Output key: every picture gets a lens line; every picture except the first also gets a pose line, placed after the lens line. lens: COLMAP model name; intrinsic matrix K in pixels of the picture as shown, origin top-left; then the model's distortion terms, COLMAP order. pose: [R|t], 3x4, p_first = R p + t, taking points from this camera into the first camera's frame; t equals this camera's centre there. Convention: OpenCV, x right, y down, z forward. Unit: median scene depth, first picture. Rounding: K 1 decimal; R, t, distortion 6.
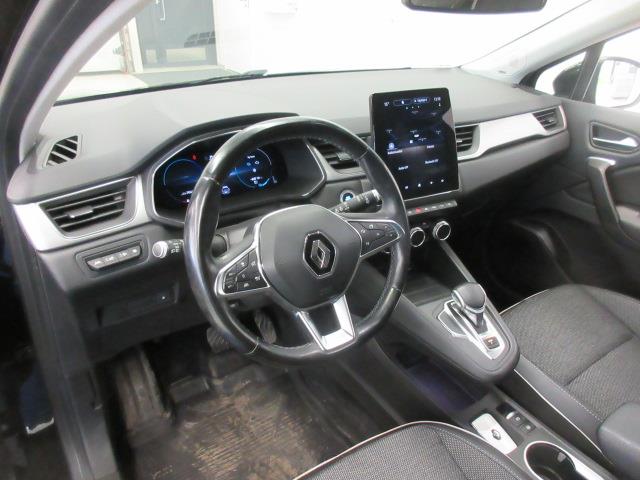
lens RADIAL K [[476.2, 0, 318.4], [0, 476.2, 243.0], [0, 0, 1]] dist [0.012316, -0.003738]
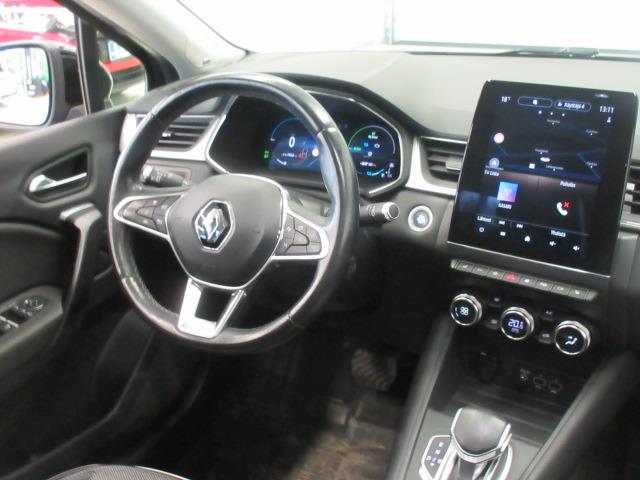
lens RADIAL K [[725.4, 0, 323.1], [0, 725.4, 236.7], [0, 0, 1]] dist [0.008681, 0.000000]
pose [[0.503738, 0.306950, -0.807483, 0.833588], [-0.384919, 0.916575, 0.108293, -0.125417], [0.773360, 0.256264, 0.579865, 0.269602]]
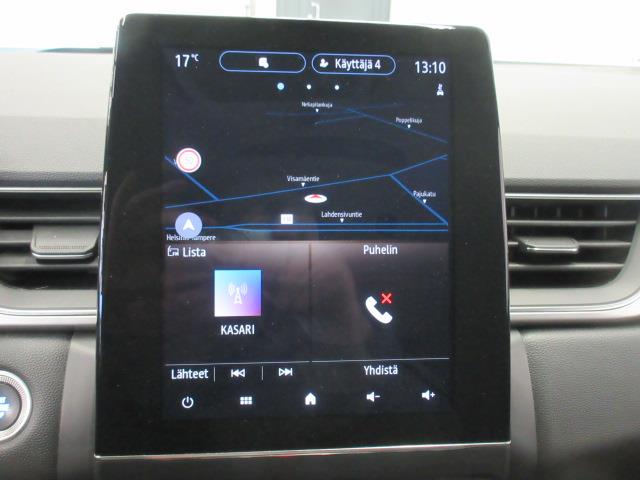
lens RADIAL K [[725.4, 0, 319.5], [0, 725.4, 243.5], [0, 0, 1]] dist [0.008681, 0.000000]
pose [[0.941438, 0.117939, -0.315888, 0.326813], [-0.177377, 0.969957, -0.166495, -0.139307], [0.286761, 0.212776, 0.934074, 0.650485]]
